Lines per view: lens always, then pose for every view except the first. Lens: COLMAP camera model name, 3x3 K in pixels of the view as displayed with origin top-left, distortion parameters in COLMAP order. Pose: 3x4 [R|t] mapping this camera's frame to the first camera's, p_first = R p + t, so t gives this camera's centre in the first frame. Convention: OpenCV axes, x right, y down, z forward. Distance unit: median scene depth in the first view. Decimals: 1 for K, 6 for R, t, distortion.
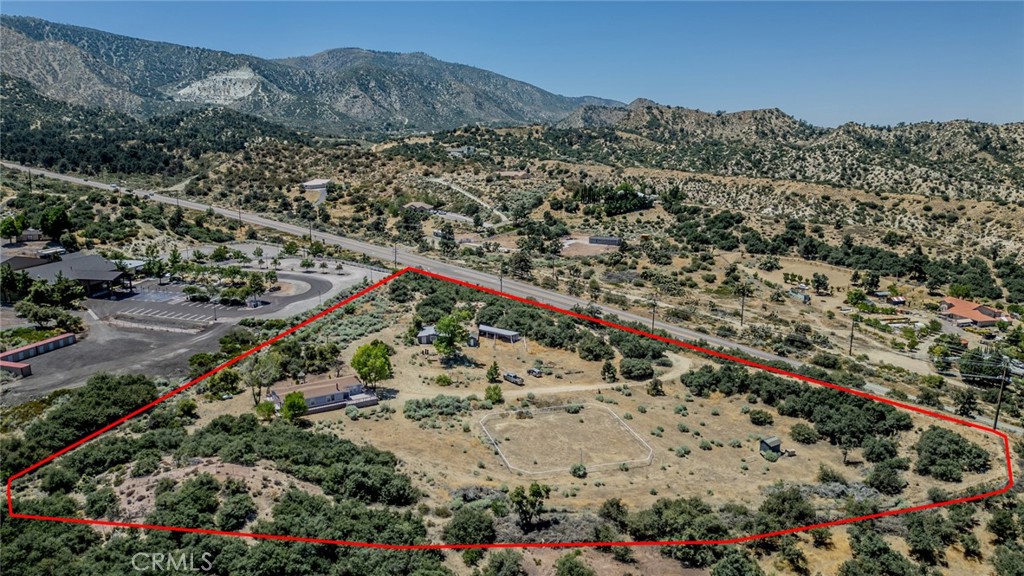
lens RADIAL K [[725.6, 0, 512.0], [0, 725.6, 288.0], [0, 0, 1]] dist [0.063374, -0.057202]
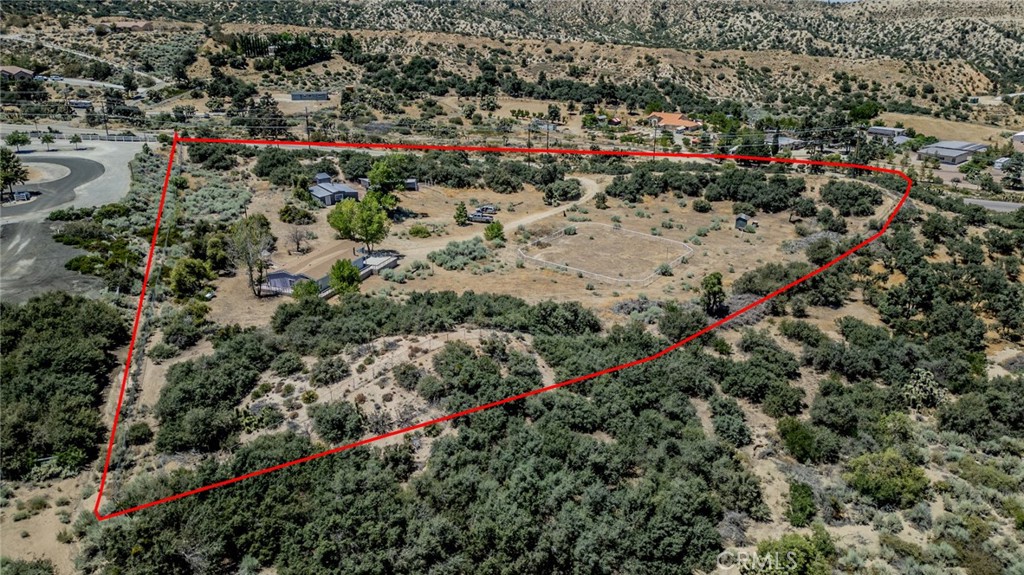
lens RADIAL K [[725.6, 0, 512.0], [0, 725.6, 287.5], [0, 0, 1]] dist [0.063374, -0.057202]
pose [[0.791289, -0.223265, 0.569223, -0.210928], [0.129395, 0.971011, 0.200982, 0.013174], [-0.597595, -0.085380, 0.797240, 0.104458]]
